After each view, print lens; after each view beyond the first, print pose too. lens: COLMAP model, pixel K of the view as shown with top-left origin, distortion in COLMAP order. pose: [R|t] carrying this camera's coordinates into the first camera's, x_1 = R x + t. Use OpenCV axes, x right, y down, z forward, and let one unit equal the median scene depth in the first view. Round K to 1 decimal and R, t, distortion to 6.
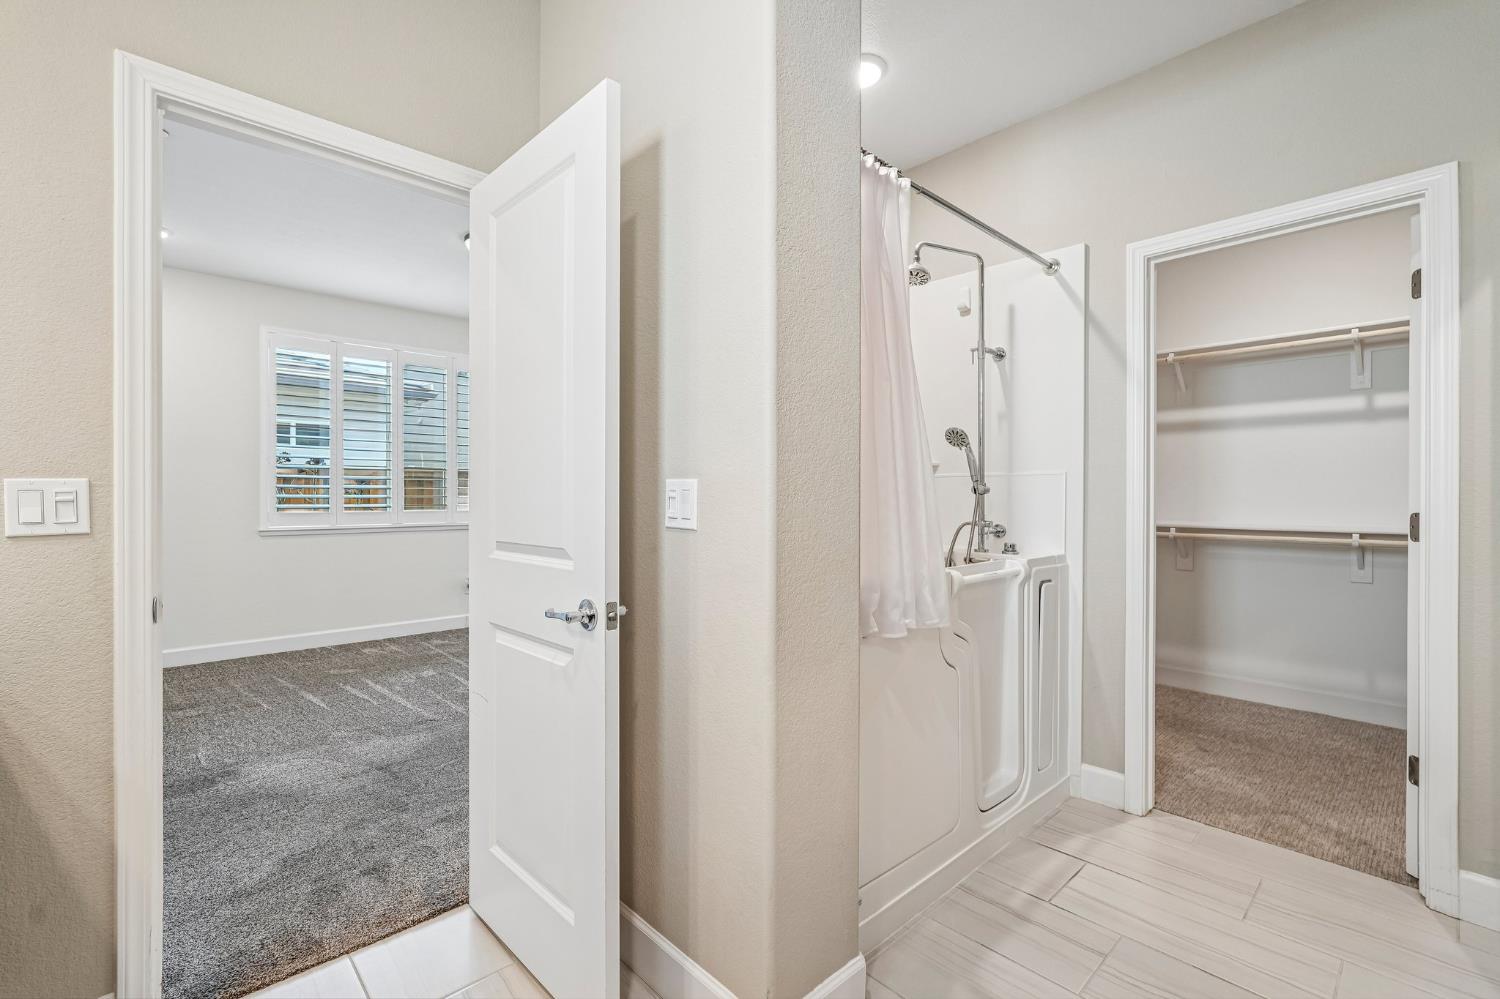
lens RADIAL K [[660.7, 0, 751.1], [0, 660.7, 496.9], [0, 0, 1]] dist [-0.005837, 0.001636]
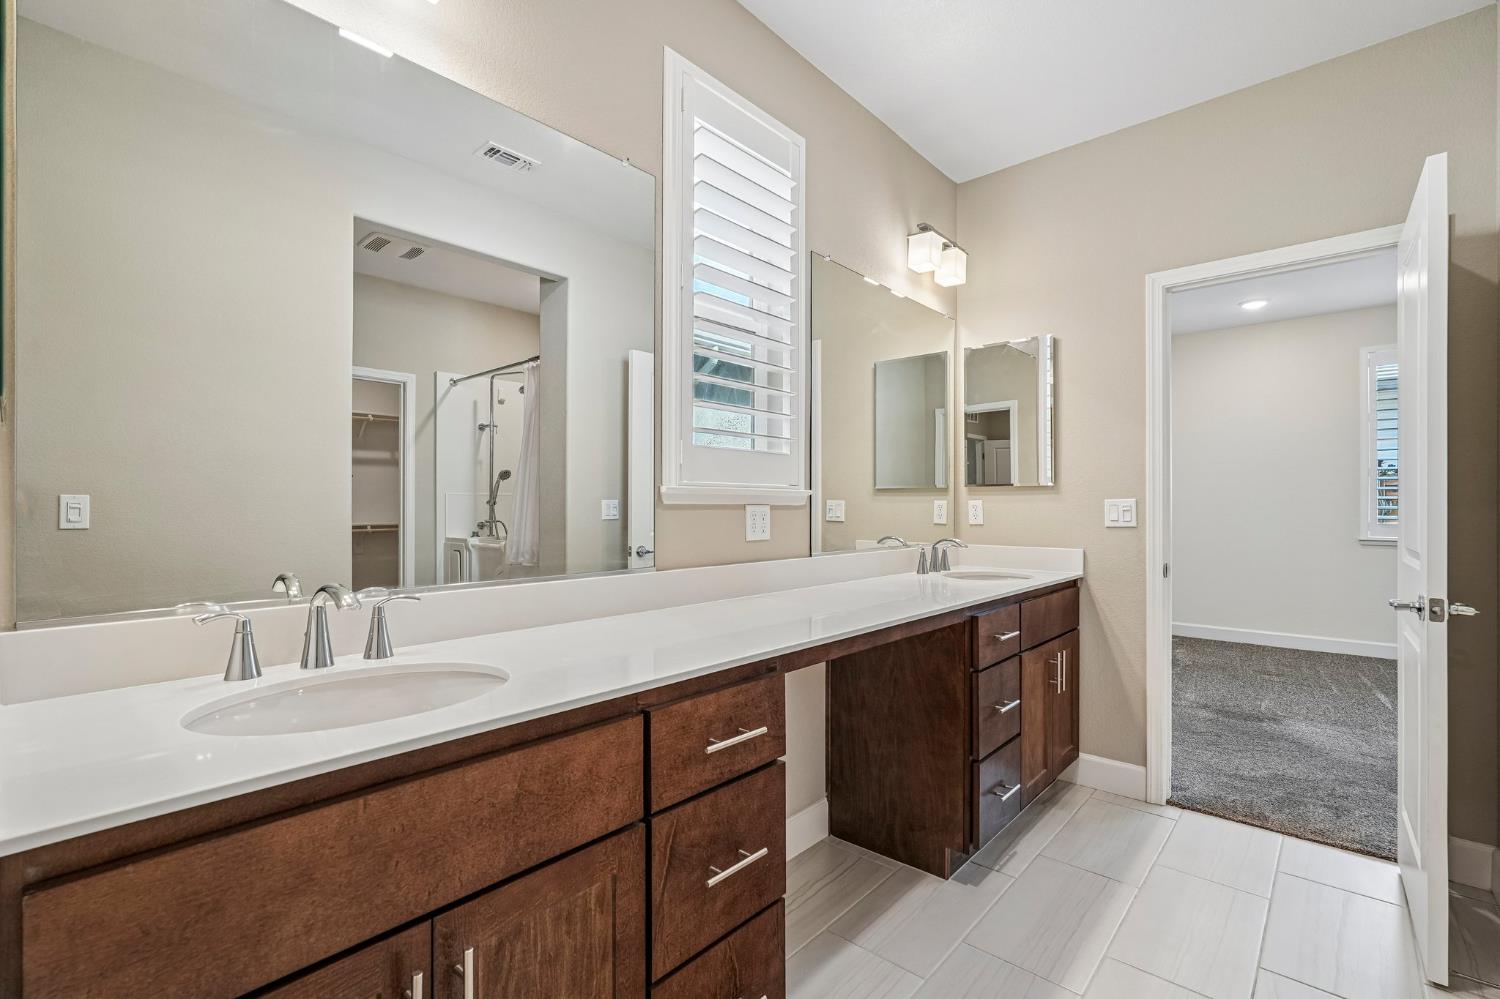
lens RADIAL K [[660.7, 0, 746.9], [0, 660.7, 502.4], [0, 0, 1]] dist [-0.005837, 0.001636]
pose [[0.088830, -0.004340, -0.996037, 0.626238], [-0.003513, 0.999983, -0.004670, -0.003104], [0.996041, 0.003914, 0.088814, -0.243353]]
